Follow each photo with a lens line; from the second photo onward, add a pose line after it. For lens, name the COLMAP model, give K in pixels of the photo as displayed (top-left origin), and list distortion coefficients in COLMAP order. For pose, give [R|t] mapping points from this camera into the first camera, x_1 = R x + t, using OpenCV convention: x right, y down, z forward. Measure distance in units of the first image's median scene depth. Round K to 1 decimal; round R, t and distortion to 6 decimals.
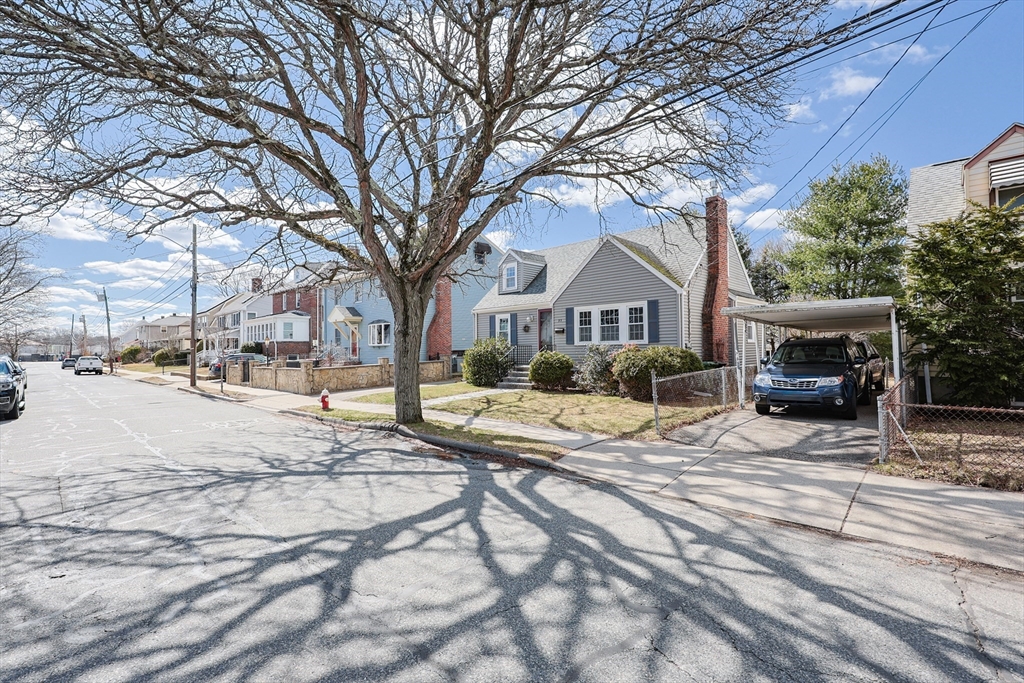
lens RADIAL K [[439.2, 0, 515.5], [0, 439.2, 344.4], [0, 0, 1]] dist [0.003183, -0.000452]
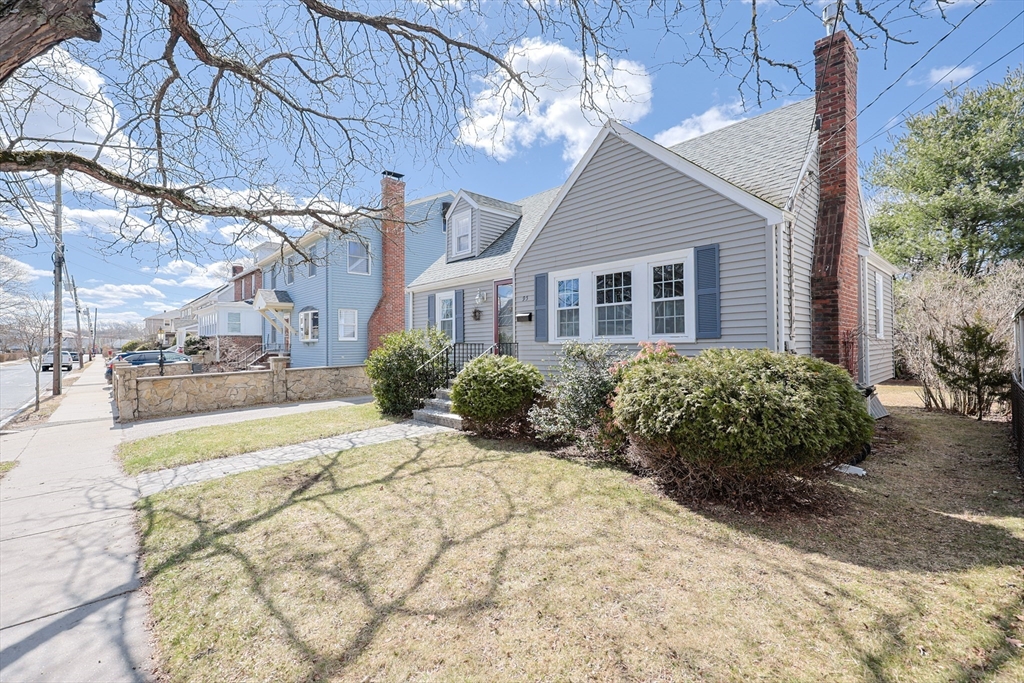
lens RADIAL K [[439.2, 0, 511.8], [0, 439.2, 340.7], [0, 0, 1]] dist [0.003183, -0.000452]
pose [[0.998339, 0.003332, -0.057510, 0.125847], [-0.003165, 0.999991, 0.002995, -0.003116], [0.057519, -0.002808, 0.998340, 0.487324]]
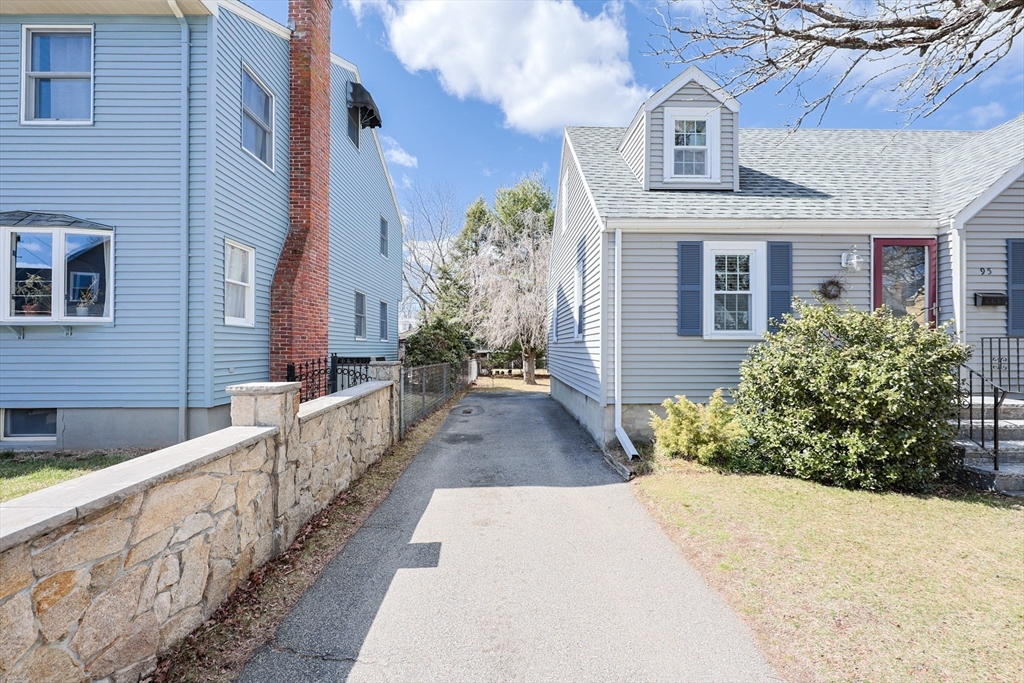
lens RADIAL K [[439.2, 0, 504.5], [0, 439.2, 347.0], [0, 0, 1]] dist [0.003183, -0.000452]
pose [[0.711609, 0.005297, 0.702555, -0.486126], [-0.018068, 0.999779, 0.010763, 0.013667], [-0.702343, -0.020353, 0.711548, 1.104934]]
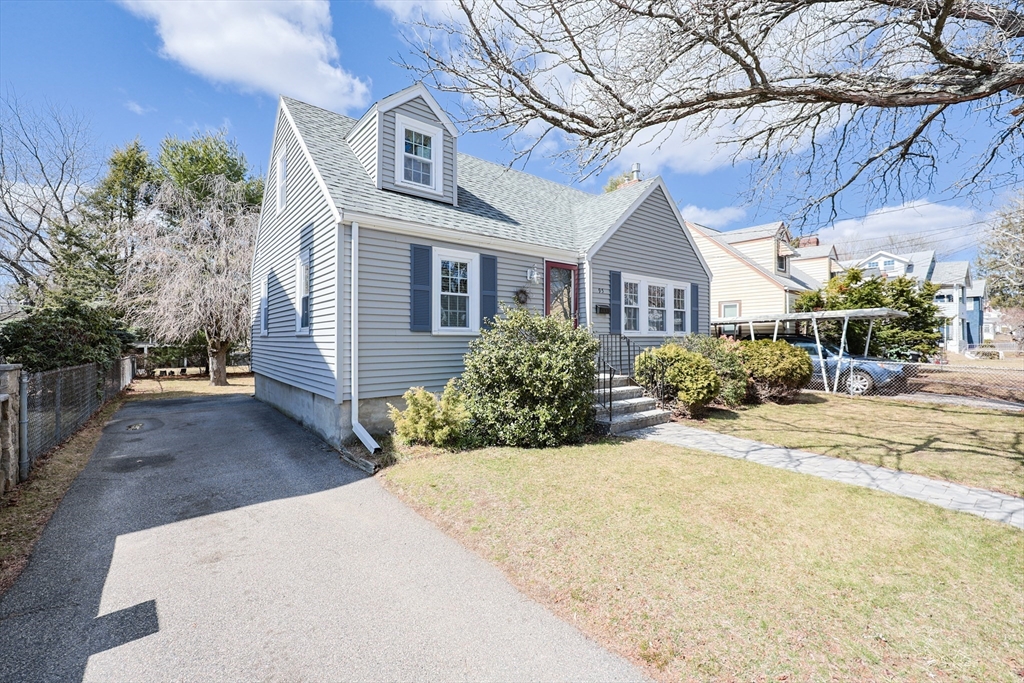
lens RADIAL K [[439.2, 0, 512.1], [0, 439.2, 342.0], [0, 0, 1]] dist [0.003183, -0.000452]
pose [[0.122319, -0.002894, 0.992487, -0.508790], [-0.019137, 0.999803, 0.005273, 0.010941], [-0.992306, -0.019638, 0.122239, 1.129890]]
